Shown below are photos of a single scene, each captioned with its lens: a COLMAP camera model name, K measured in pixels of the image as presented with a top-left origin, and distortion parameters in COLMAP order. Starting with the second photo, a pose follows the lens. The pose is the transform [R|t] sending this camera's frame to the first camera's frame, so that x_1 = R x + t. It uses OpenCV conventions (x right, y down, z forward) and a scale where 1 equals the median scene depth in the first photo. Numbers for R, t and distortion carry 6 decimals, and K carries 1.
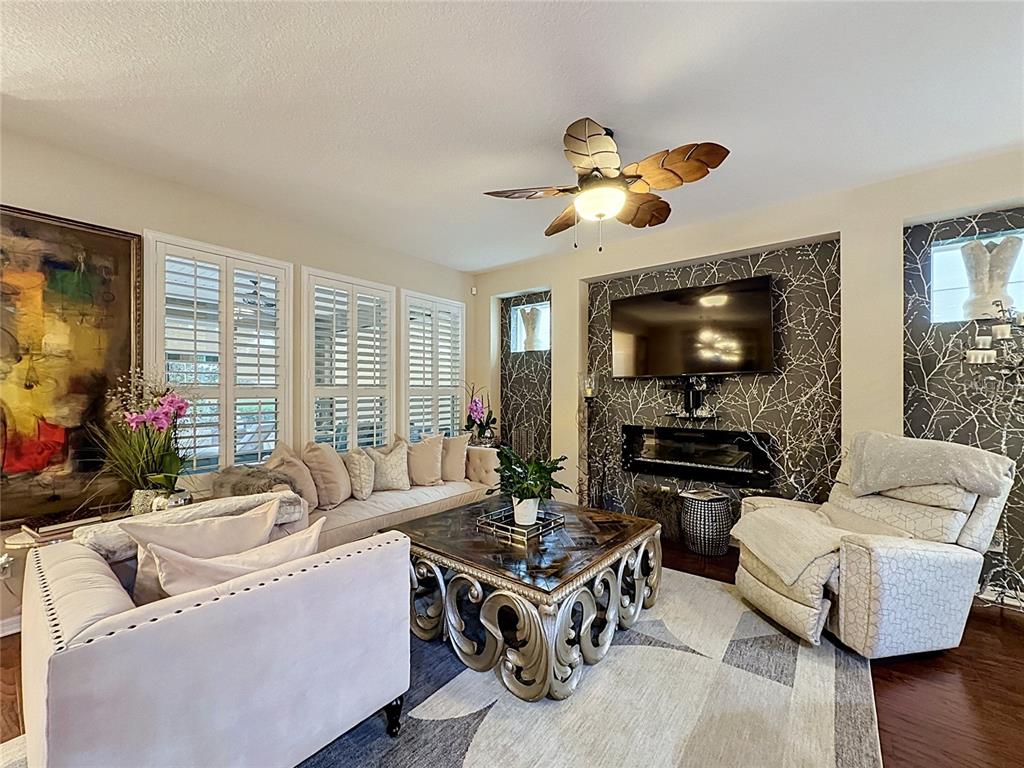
lens RADIAL K [[415.9, 0, 506.4], [0, 415.9, 387.3], [0, 0, 1]] dist [-0.003322, -0.000683]
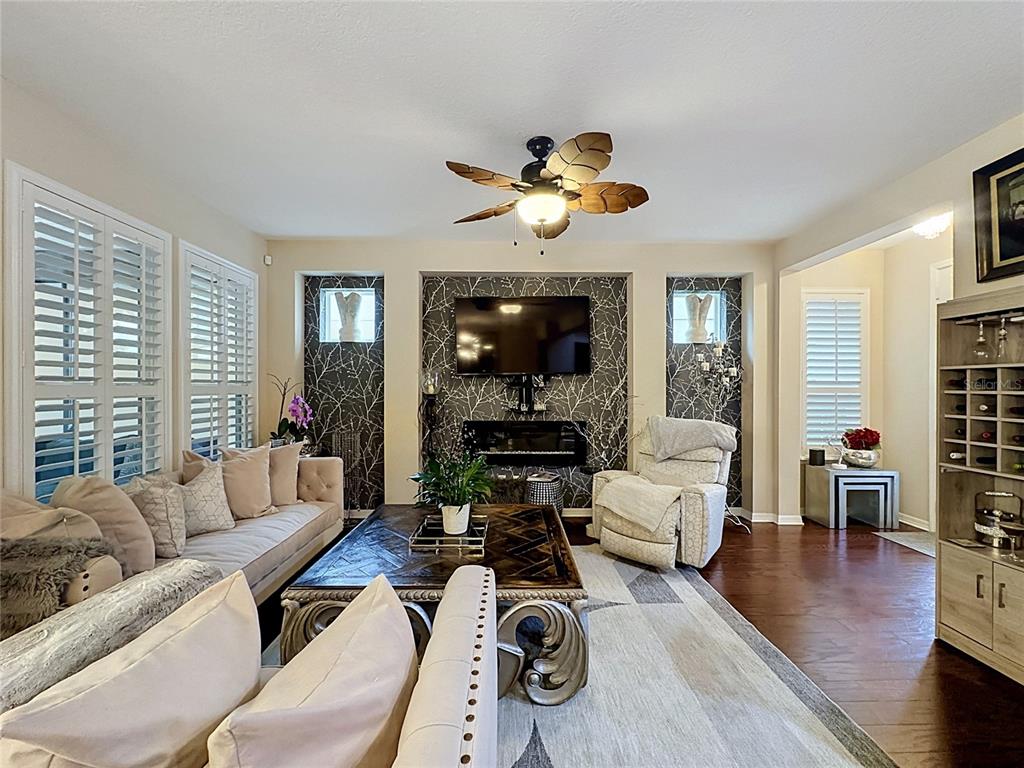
lens RADIAL K [[415.9, 0, 509.1], [0, 415.9, 386.0], [0, 0, 1]] dist [-0.003322, -0.000683]
pose [[0.773072, 0.001345, 0.634317, -0.310258], [-0.004778, 0.999982, 0.003702, 0.000060], [-0.634301, -0.005893, 0.773064, 0.149042]]
